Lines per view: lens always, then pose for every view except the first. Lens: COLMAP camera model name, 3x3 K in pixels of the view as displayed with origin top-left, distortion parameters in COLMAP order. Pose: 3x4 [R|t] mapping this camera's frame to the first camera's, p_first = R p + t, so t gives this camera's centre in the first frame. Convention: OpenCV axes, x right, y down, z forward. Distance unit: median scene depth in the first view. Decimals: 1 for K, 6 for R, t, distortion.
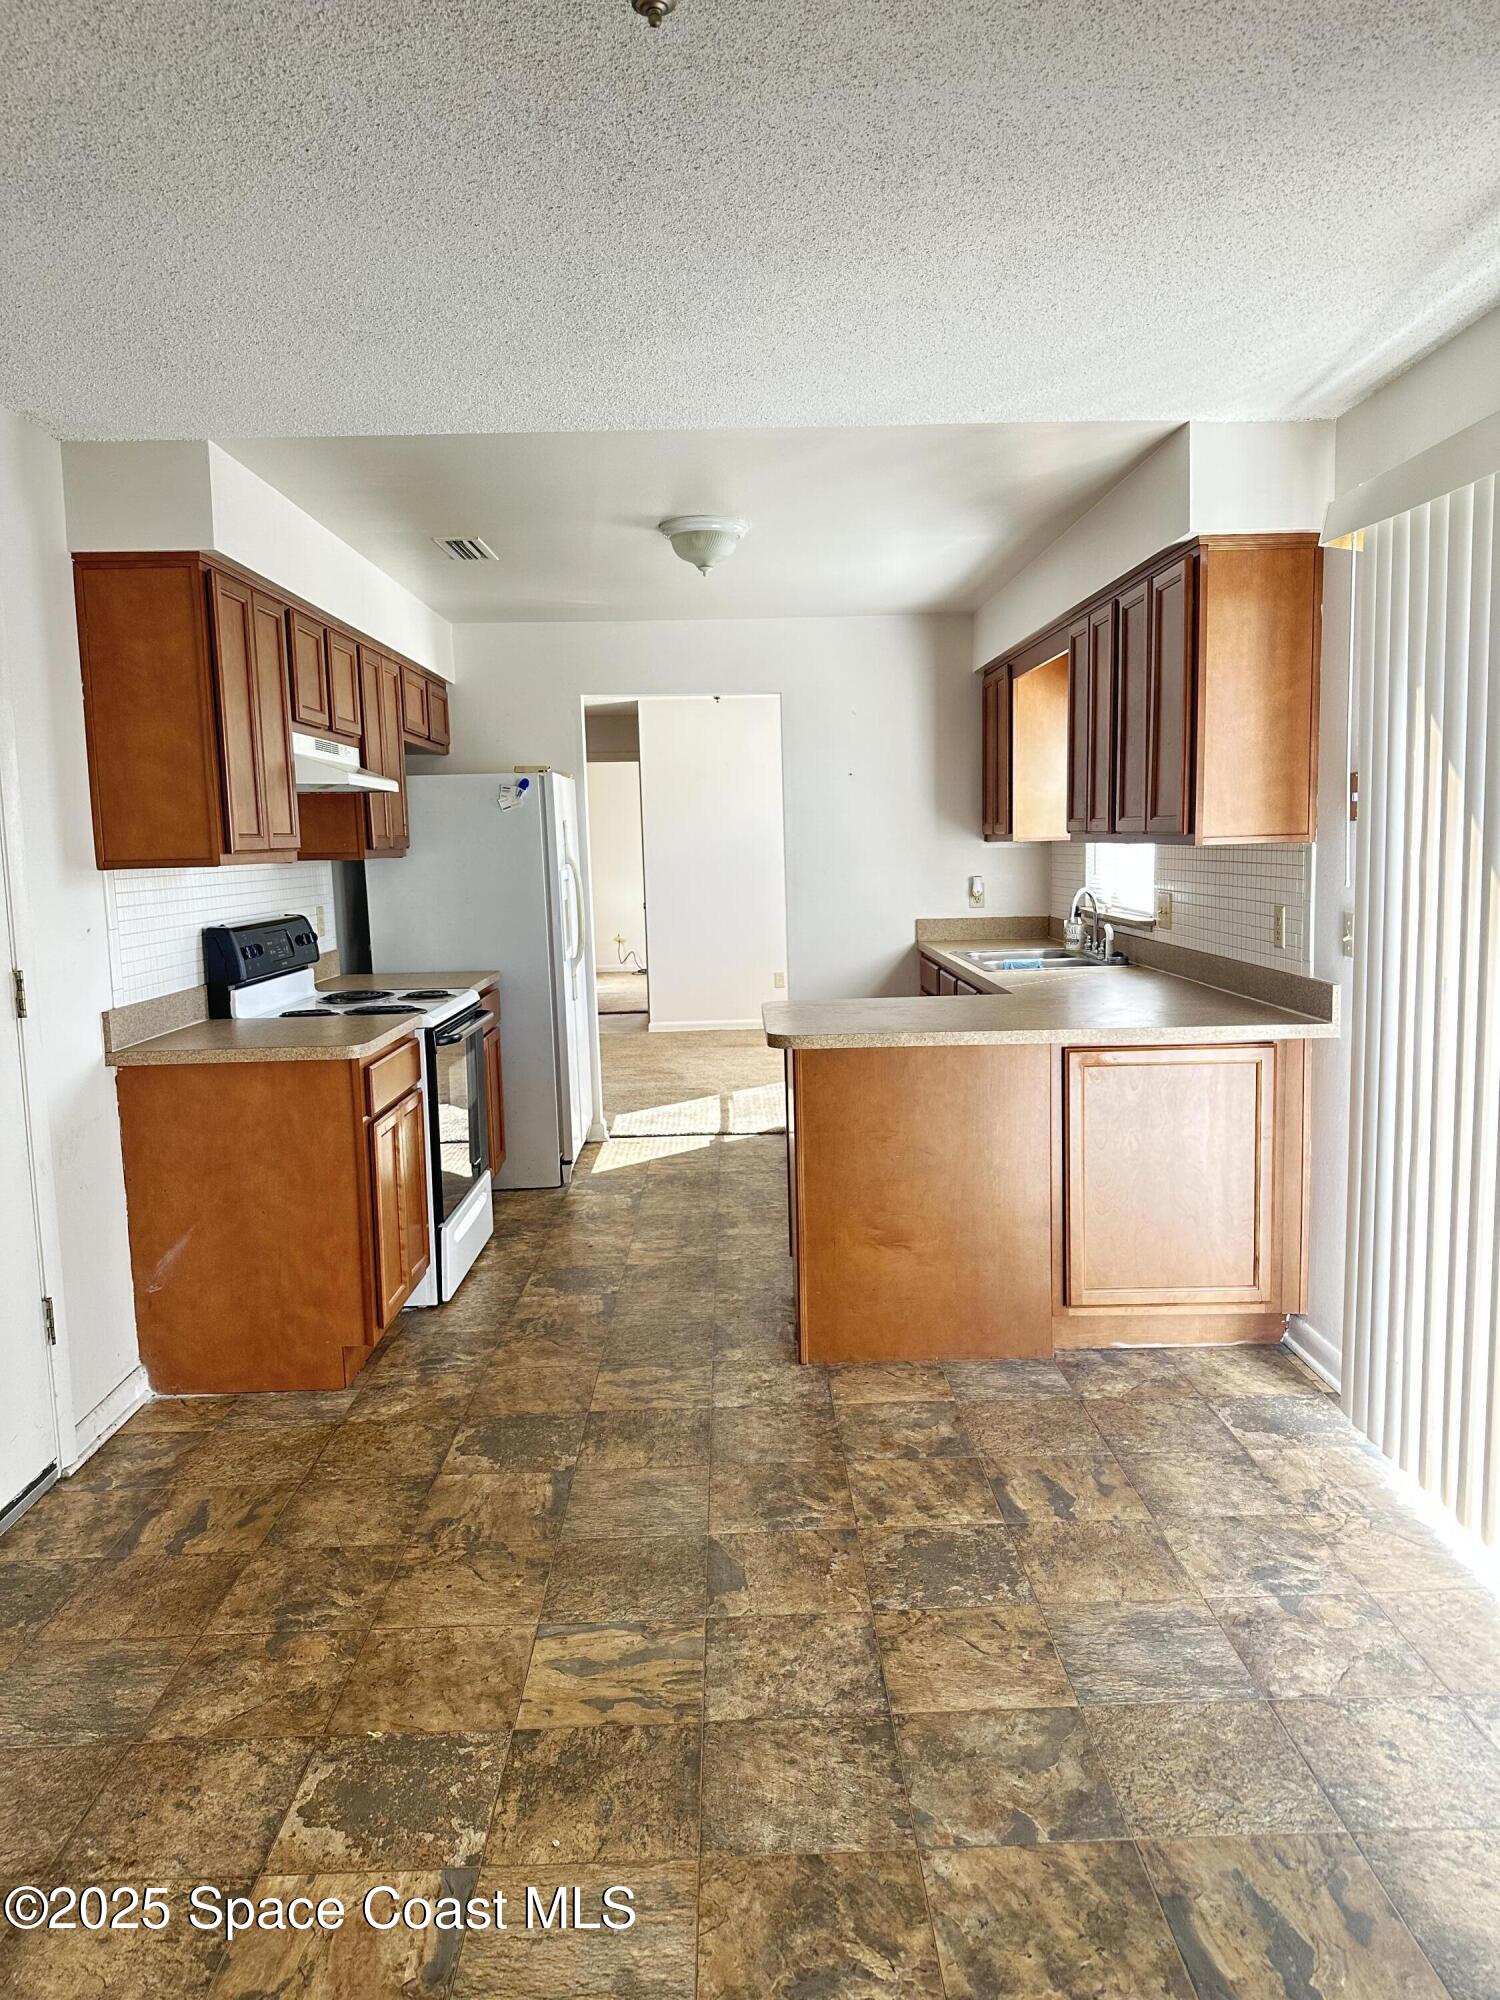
lens RADIAL K [[1370.8, 0, 737.3], [0, 1370.8, 977.6], [0, 0, 1]] dist [-0.031808, 0.005654]
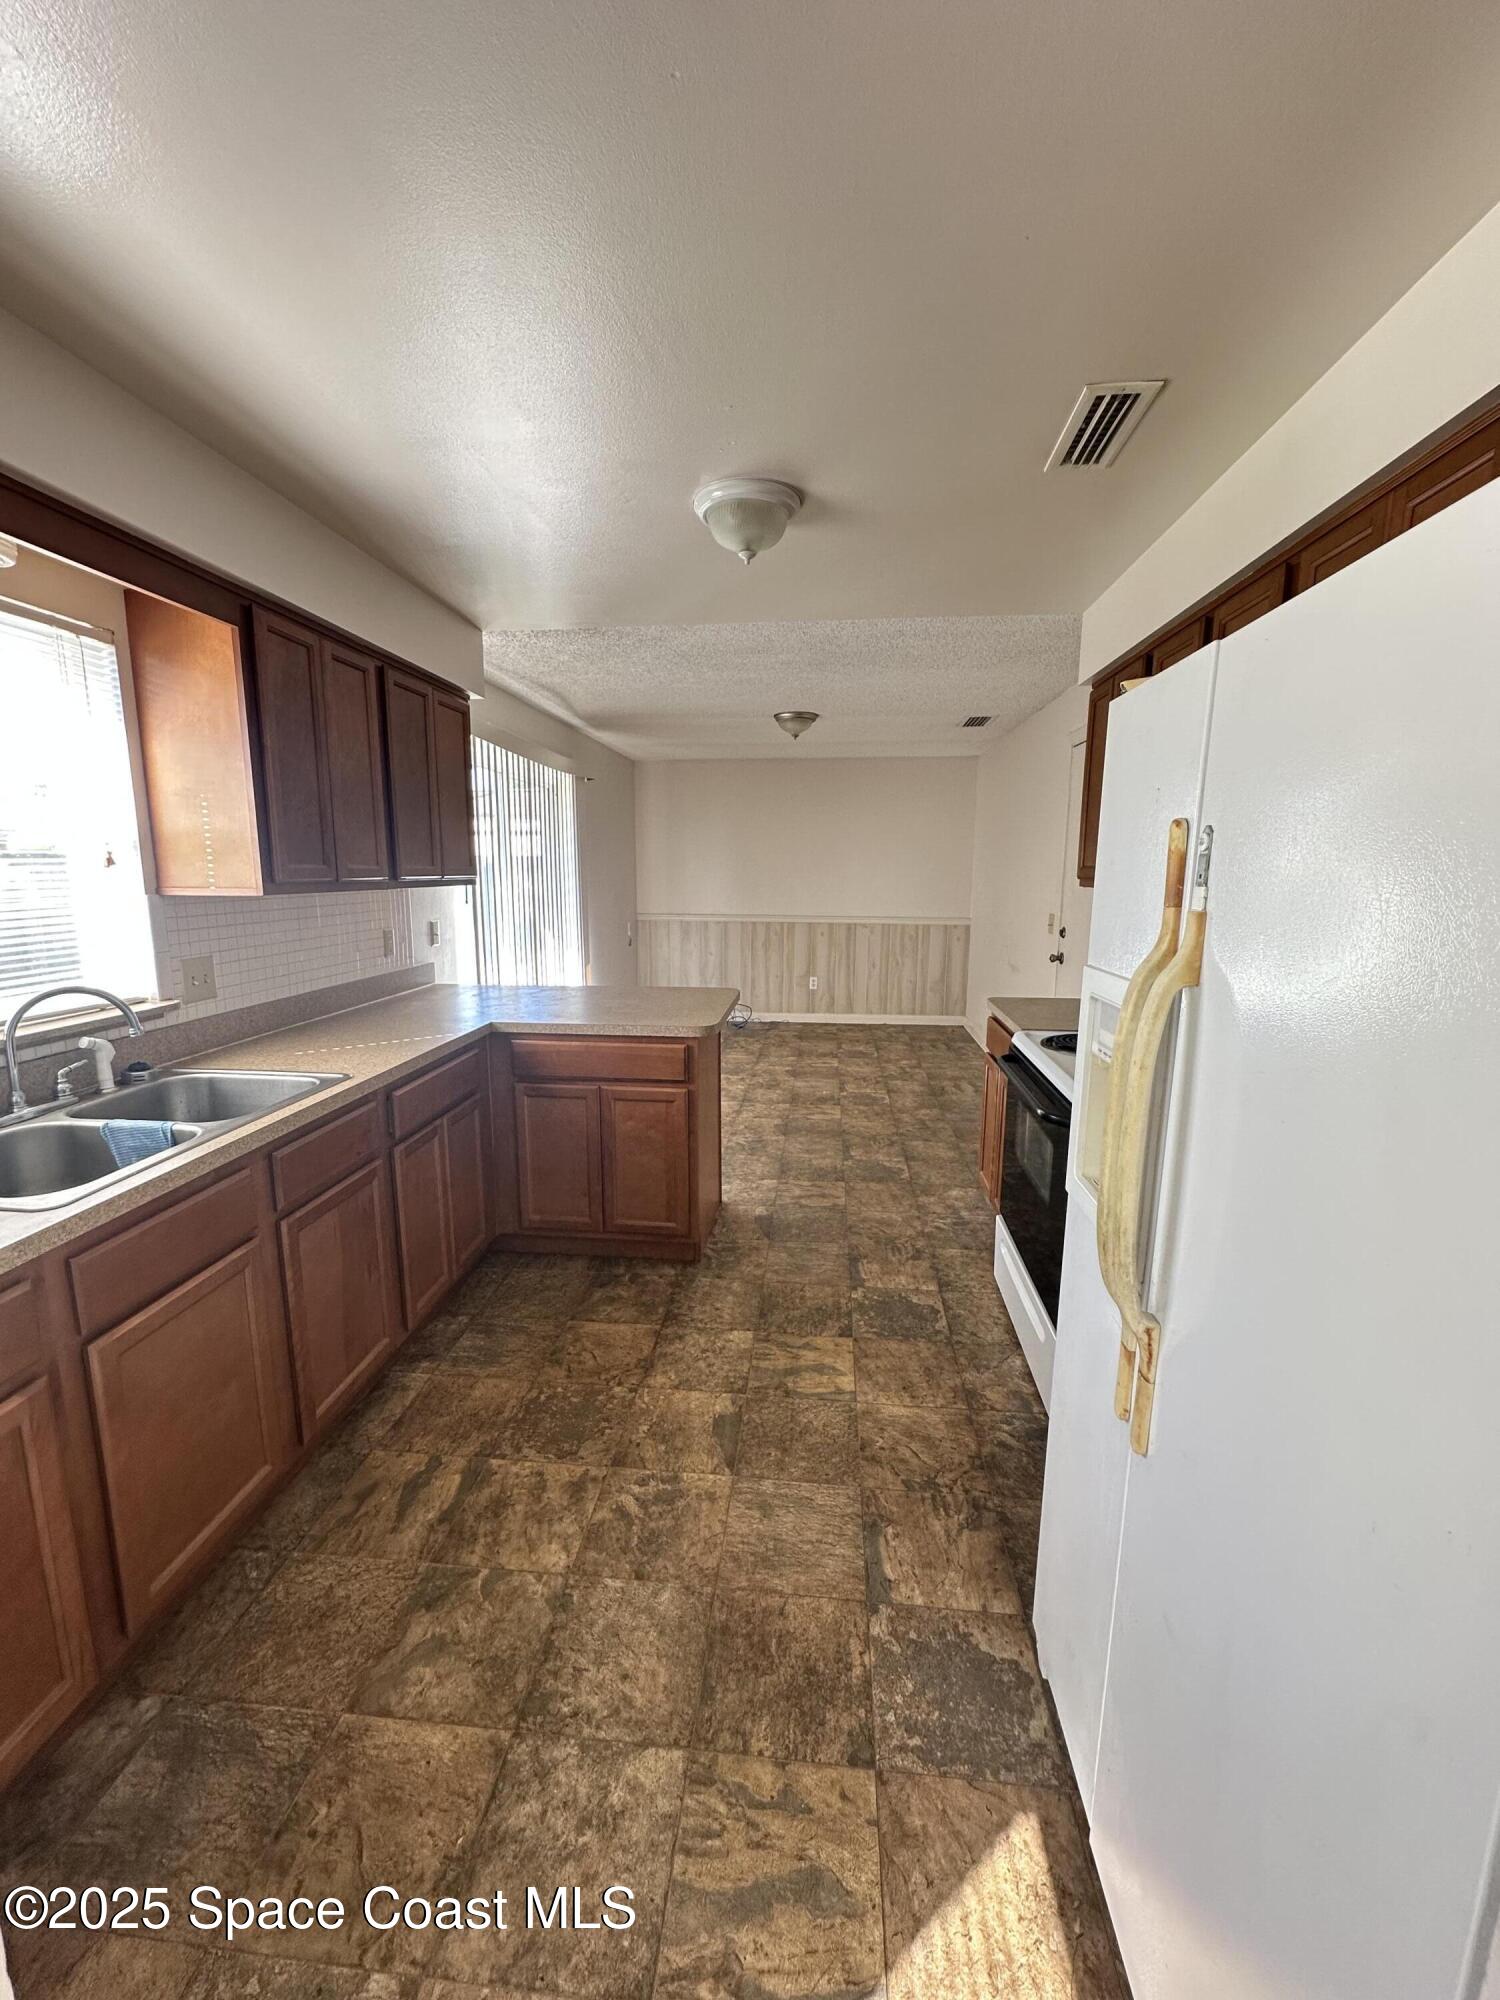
lens RADIAL K [[809.1, 0, 760.2], [0, 809.1, 1007.7], [0, 0, 1]] dist [-0.003786, 0.000975]
pose [[-0.995644, 0.009151, 0.092785, -0.112682], [0.034025, 0.962202, 0.270204, -0.246902], [-0.086805, 0.272184, -0.958322, 2.296245]]
